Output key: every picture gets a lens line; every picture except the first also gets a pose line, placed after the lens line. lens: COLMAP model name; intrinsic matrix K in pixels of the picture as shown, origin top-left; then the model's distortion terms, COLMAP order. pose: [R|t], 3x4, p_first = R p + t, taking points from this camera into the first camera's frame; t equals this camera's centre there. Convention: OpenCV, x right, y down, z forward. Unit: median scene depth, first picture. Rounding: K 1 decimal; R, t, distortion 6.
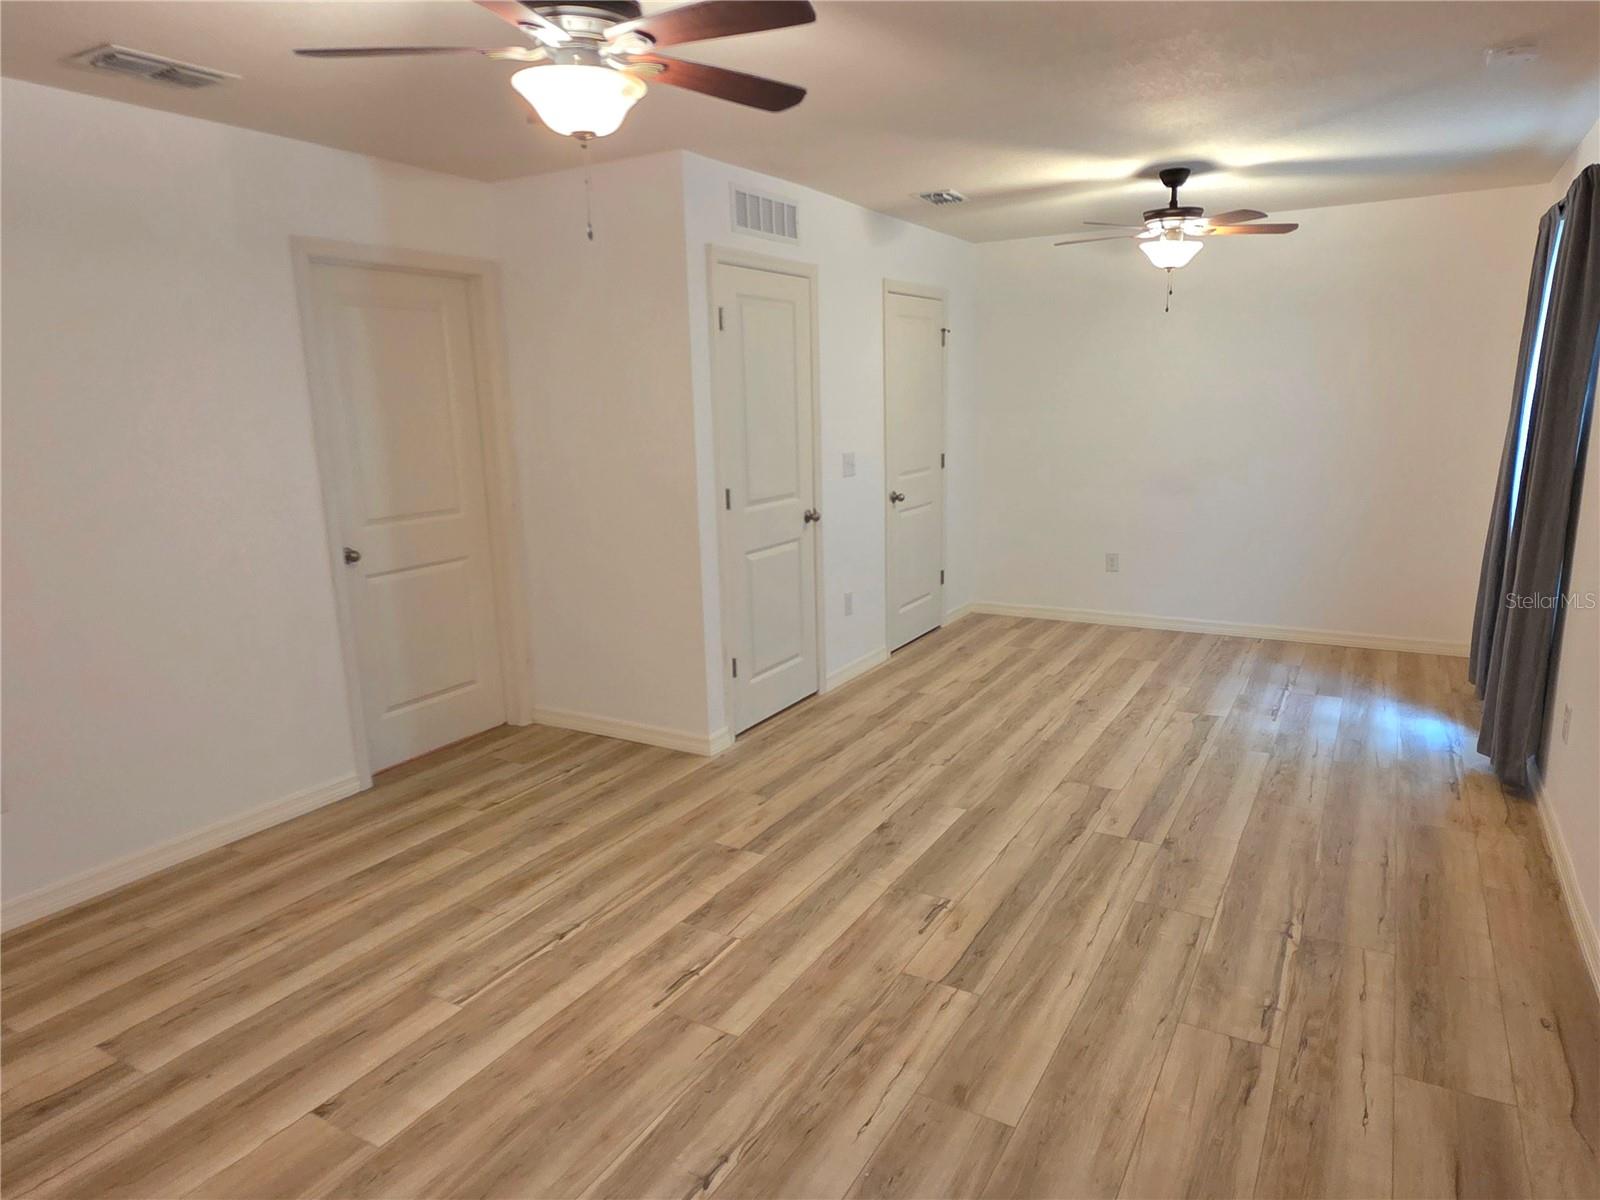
lens RADIAL K [[979.1, 0, 804.0], [0, 979.1, 607.0], [0, 0, 1]] dist [0.009588, -0.006504]
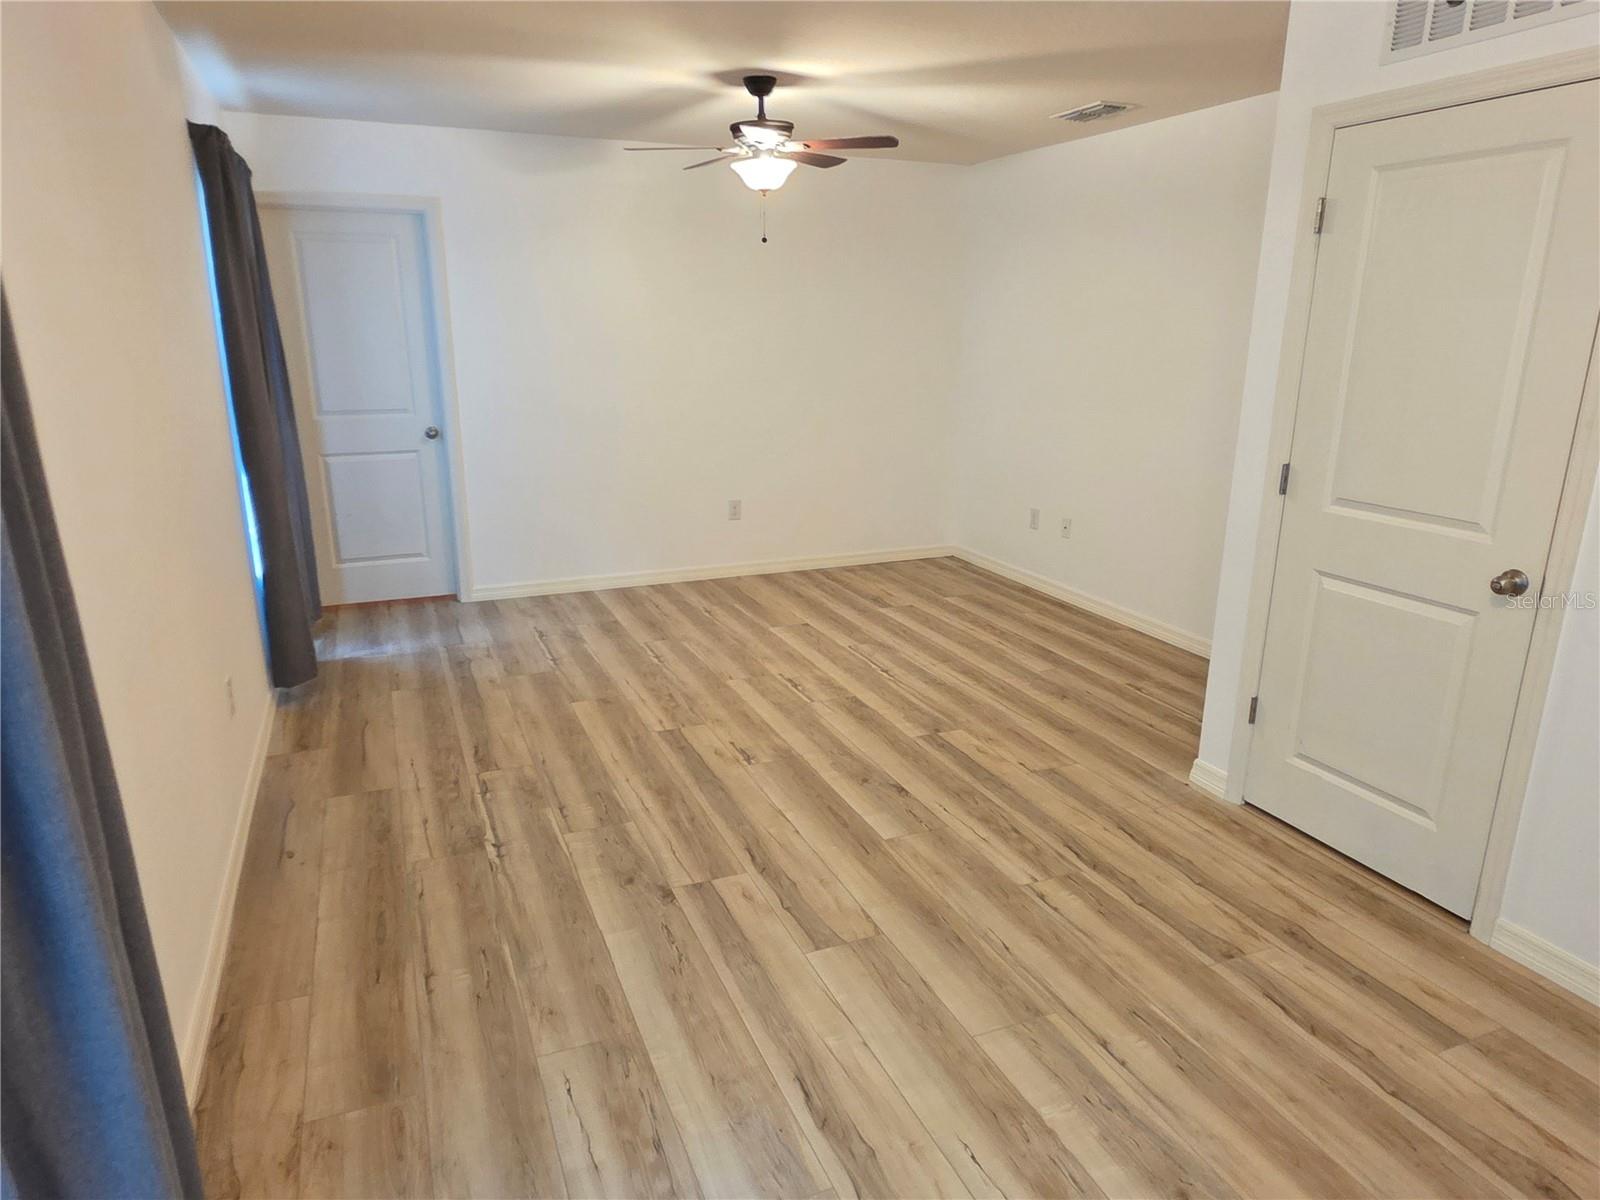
lens RADIAL K [[979.1, 0, 802.9], [0, 979.1, 597.6], [0, 0, 1]] dist [0.009588, -0.006504]
pose [[-0.584698, 0.242239, -0.774240, 0.939273], [-0.163364, 0.899670, 0.404854, -0.356446], [0.794632, 0.363200, -0.486462, 1.493314]]
